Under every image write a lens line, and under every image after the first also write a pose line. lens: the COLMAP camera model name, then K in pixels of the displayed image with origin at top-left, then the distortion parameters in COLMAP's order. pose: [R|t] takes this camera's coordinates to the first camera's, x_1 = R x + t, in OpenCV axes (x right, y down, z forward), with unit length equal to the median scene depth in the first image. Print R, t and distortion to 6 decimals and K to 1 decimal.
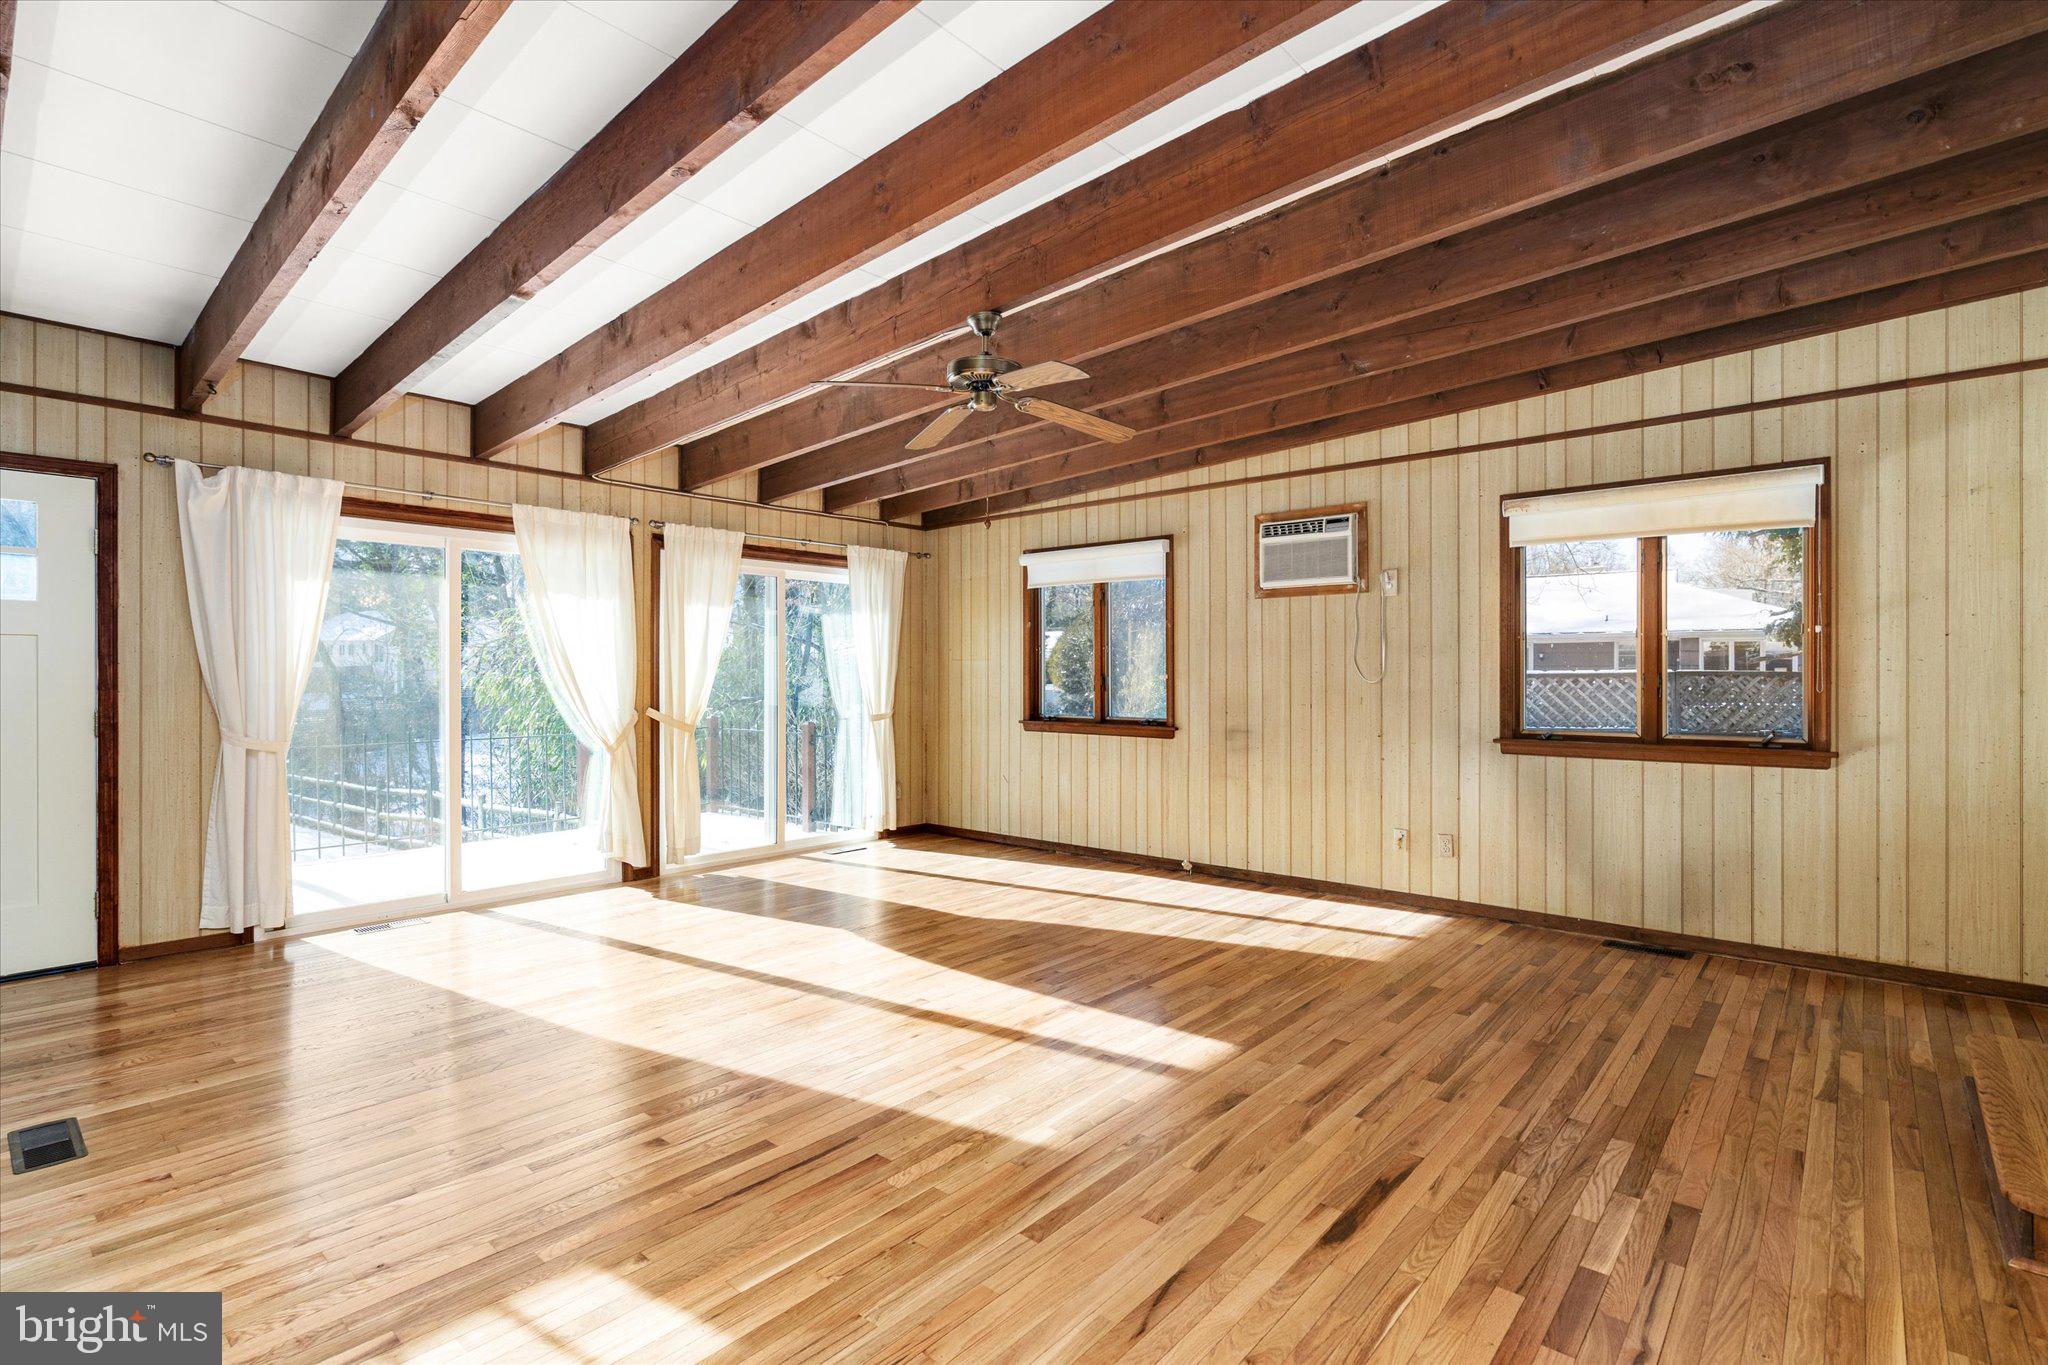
lens RADIAL K [[1001.4, 0, 1024.0], [0, 1001.4, 688.5], [0, 0, 1]] dist [0.001805, -0.000302]
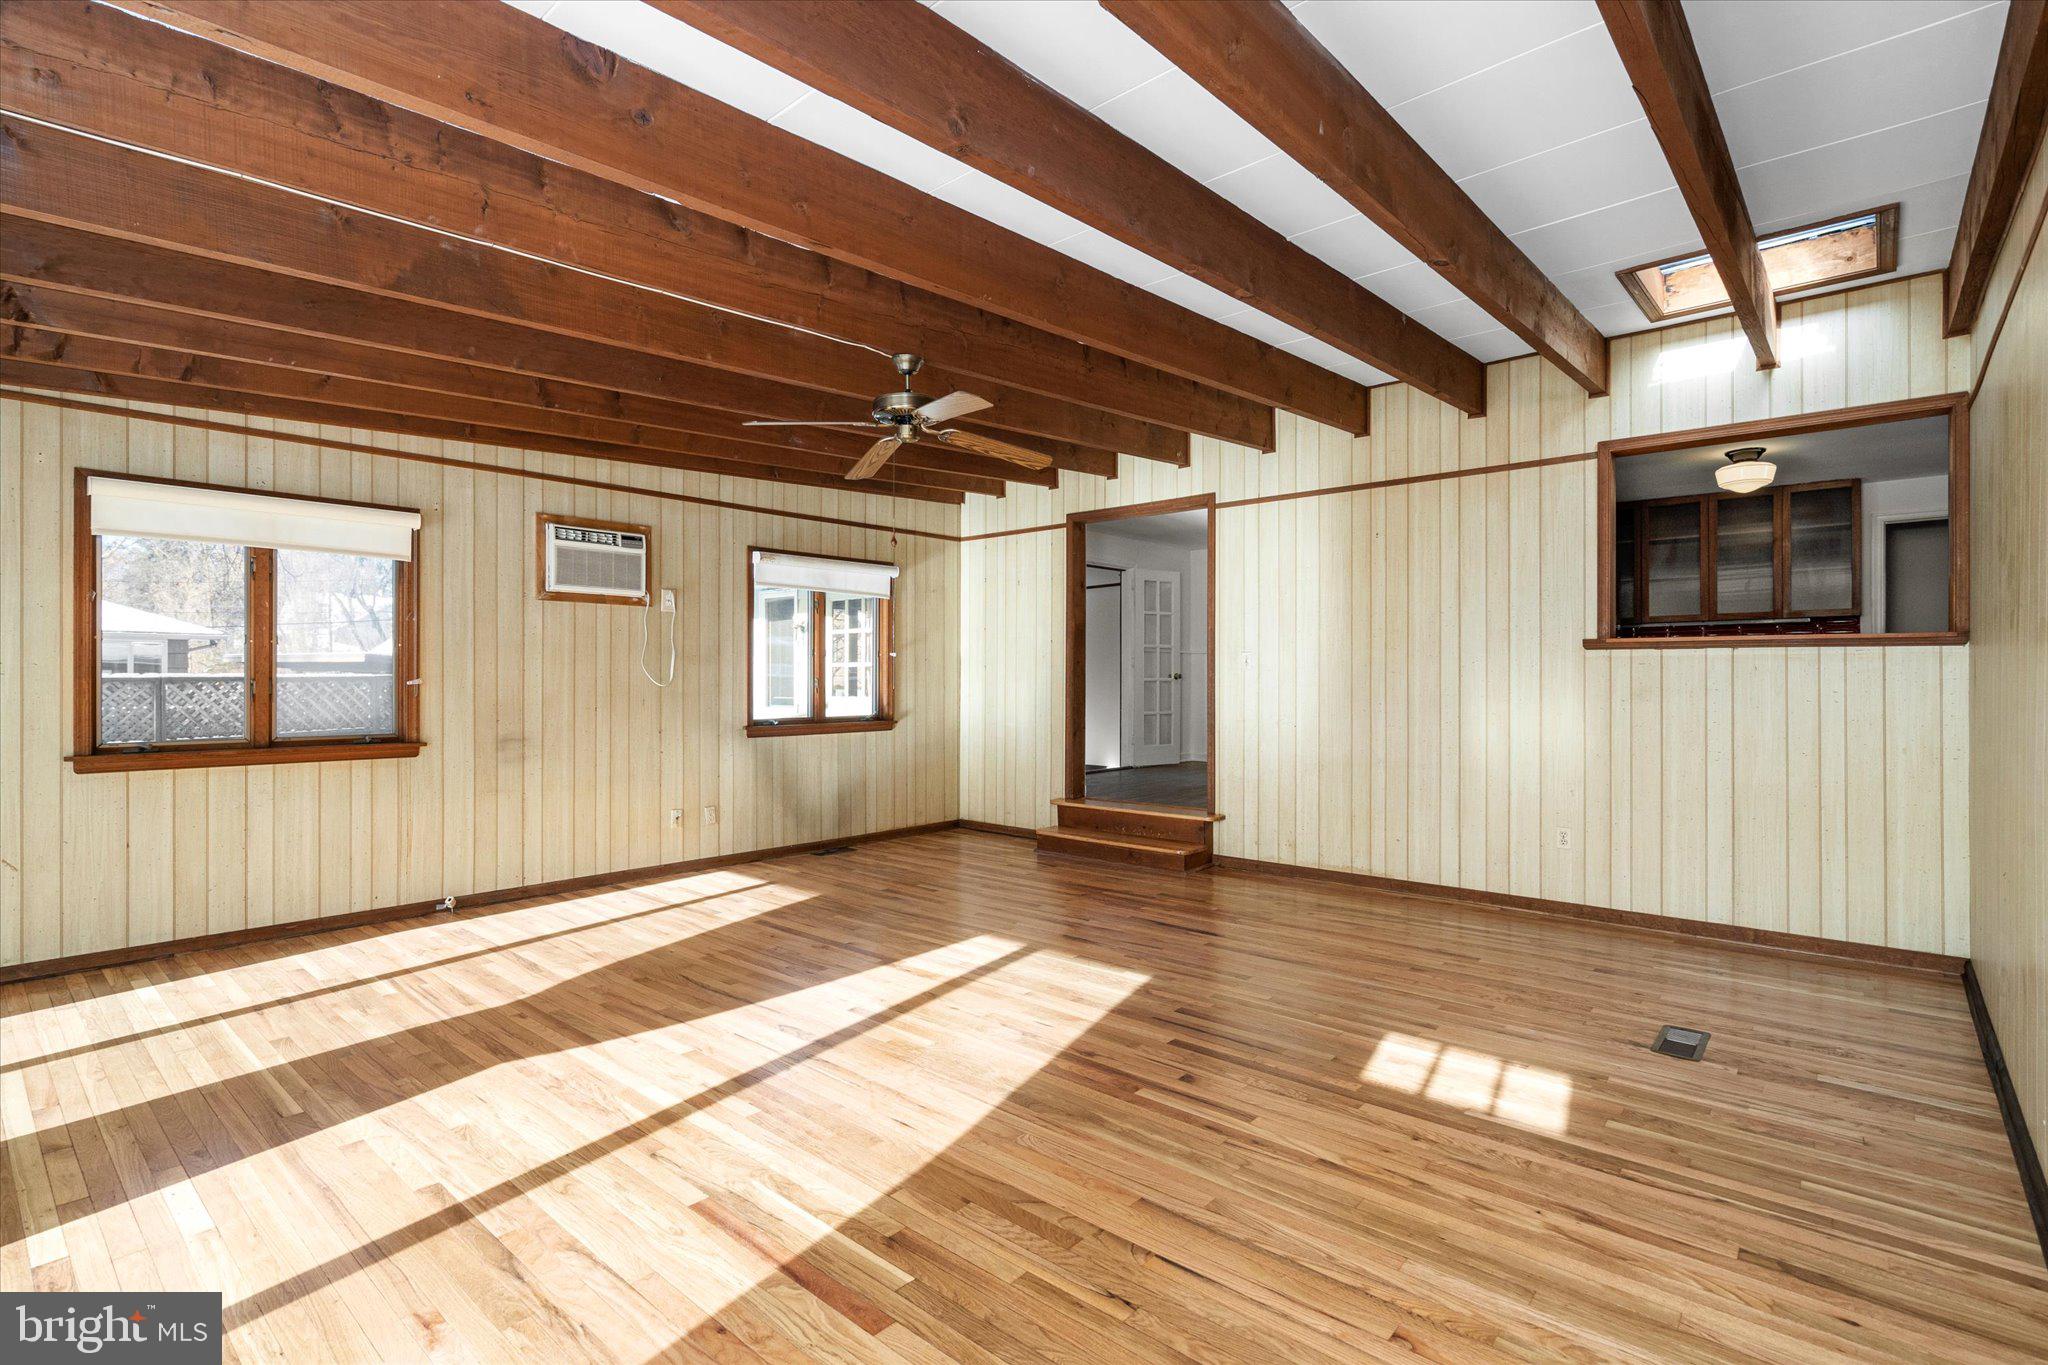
lens RADIAL K [[940.1, 0, 1020.1], [0, 940.1, 672.1], [0, 0, 1]] dist [-0.005417, 0.000763]
pose [[-0.002839, 0.006252, 0.999976, -0.717873], [0.012275, 0.999905, -0.006217, -0.009959], [-0.999921, 0.012257, -0.002916, 0.584878]]
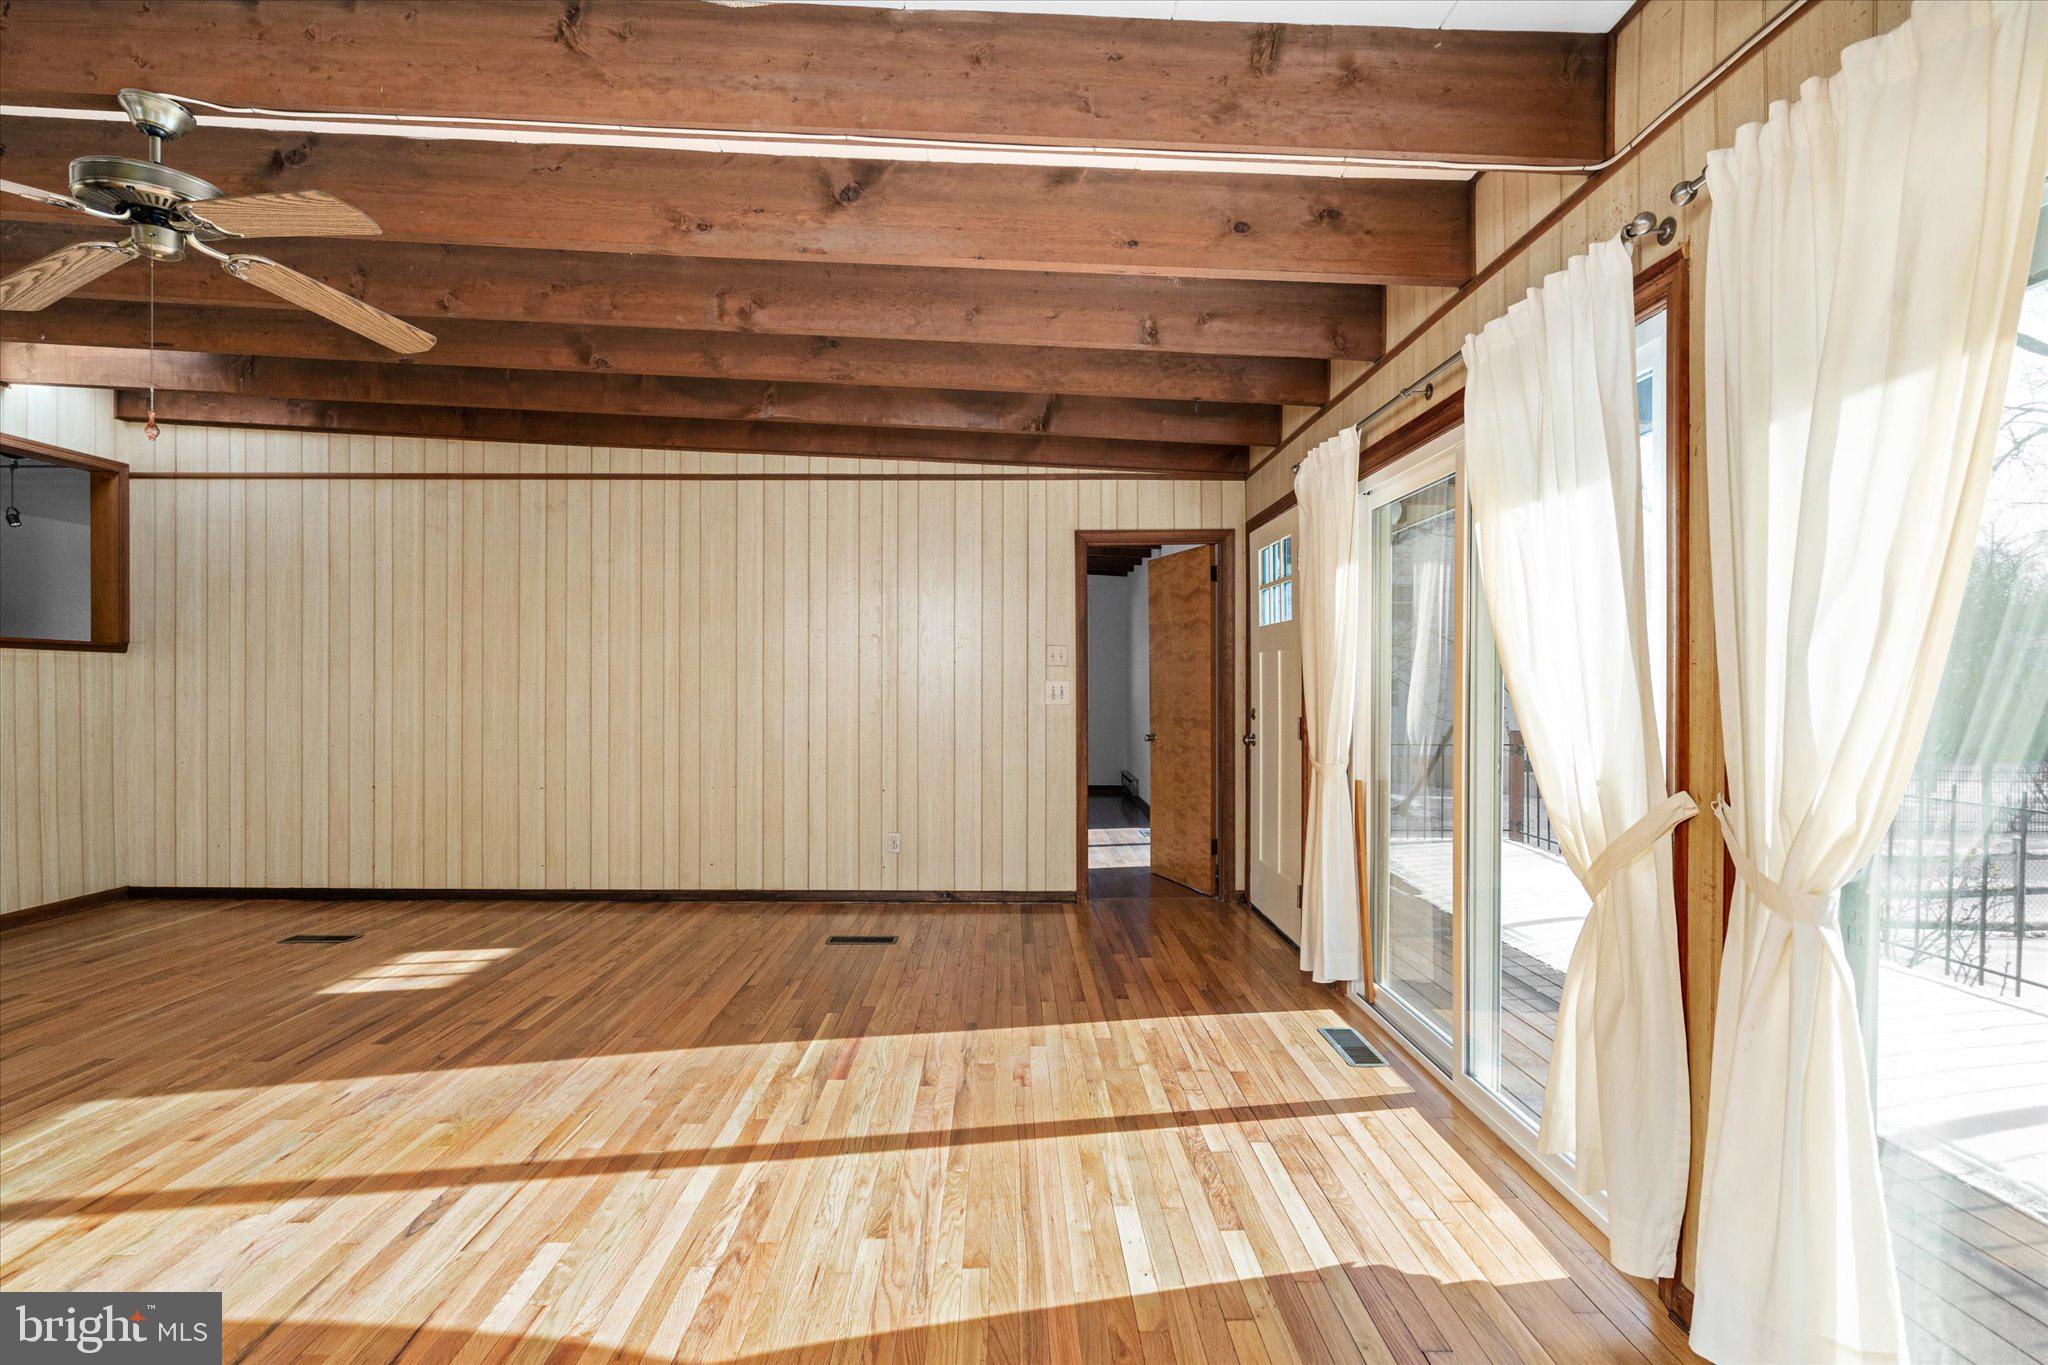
lens RADIAL K [[940.1, 0, 1032.2], [0, 940.1, 682.2], [0, 0, 1]] dist [-0.005417, 0.000763]
pose [[-0.740194, -0.002675, -0.672388, -0.030554], [-0.013916, 0.999839, 0.011342, -0.016377], [0.672249, 0.017752, -0.740112, 1.191004]]
